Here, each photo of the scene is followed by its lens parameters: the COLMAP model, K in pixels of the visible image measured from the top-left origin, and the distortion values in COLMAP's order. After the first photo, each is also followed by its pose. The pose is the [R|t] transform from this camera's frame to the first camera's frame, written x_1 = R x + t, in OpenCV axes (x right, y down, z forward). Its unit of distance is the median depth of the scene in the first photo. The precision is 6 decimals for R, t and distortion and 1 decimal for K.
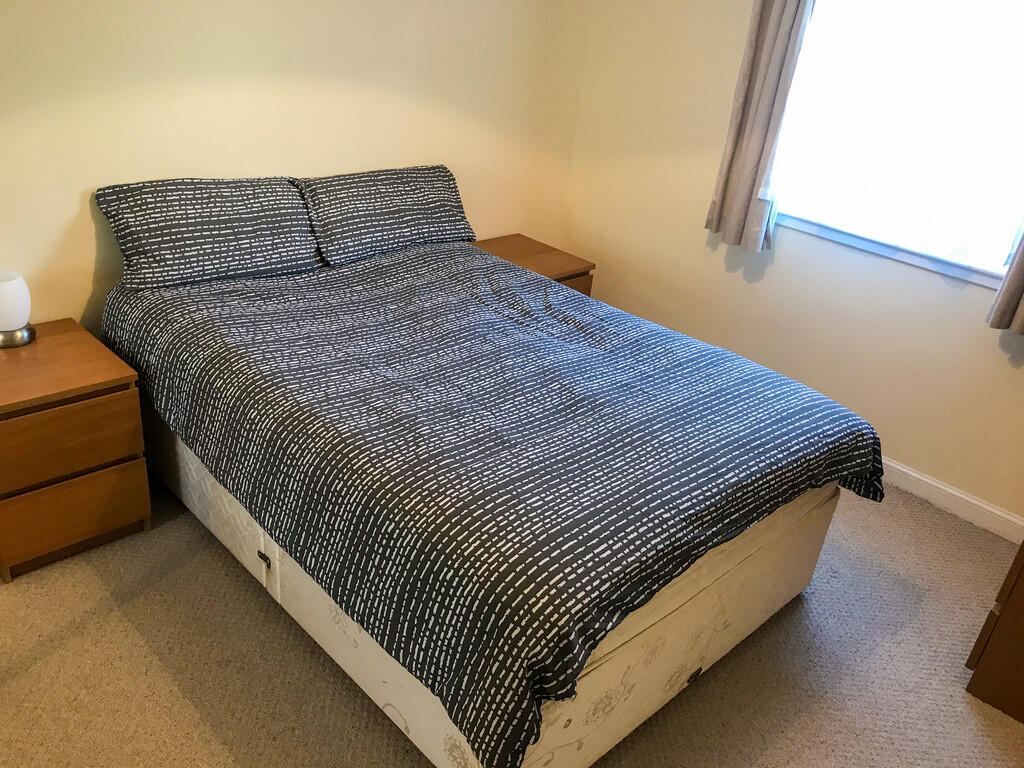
lens RADIAL K [[847.8, 0, 505.9], [0, 847.8, 384.9], [0, 0, 1]] dist [-0.002919, -0.009329]
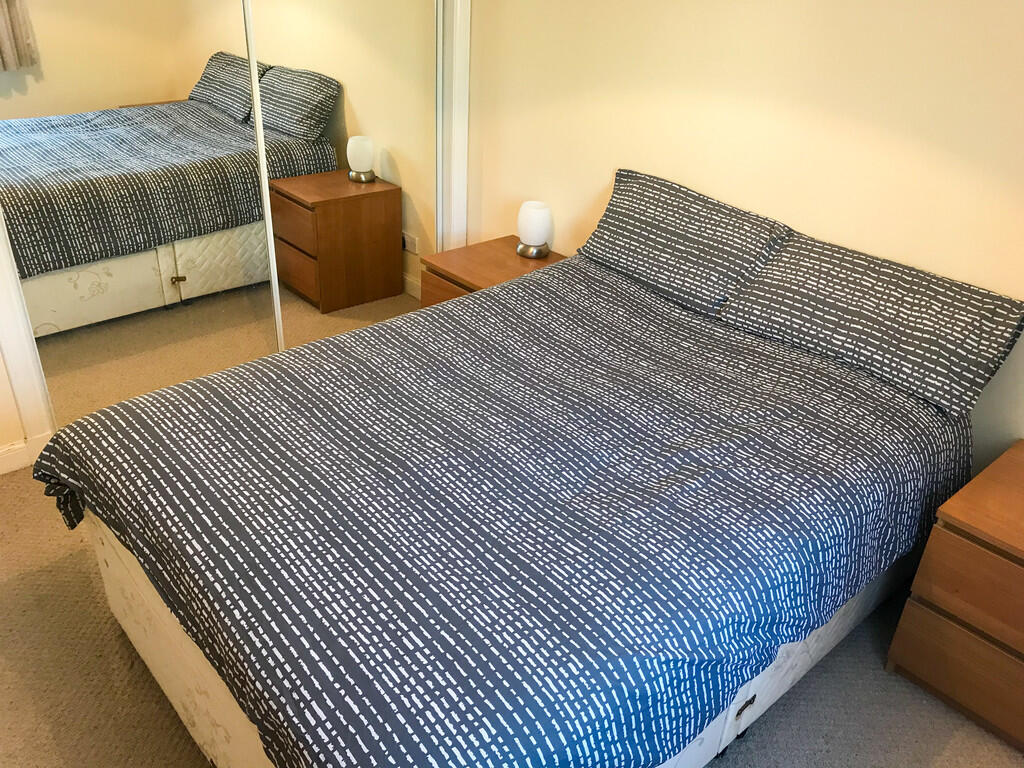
lens RADIAL K [[847.8, 0, 505.9], [0, 847.8, 384.9], [0, 0, 1]] dist [-0.002919, -0.009329]
pose [[-0.032511, 0.387586, -0.921260, 0.654043], [-0.490846, 0.796743, 0.352522, -0.304071], [0.870640, 0.463658, 0.164342, 0.748581]]
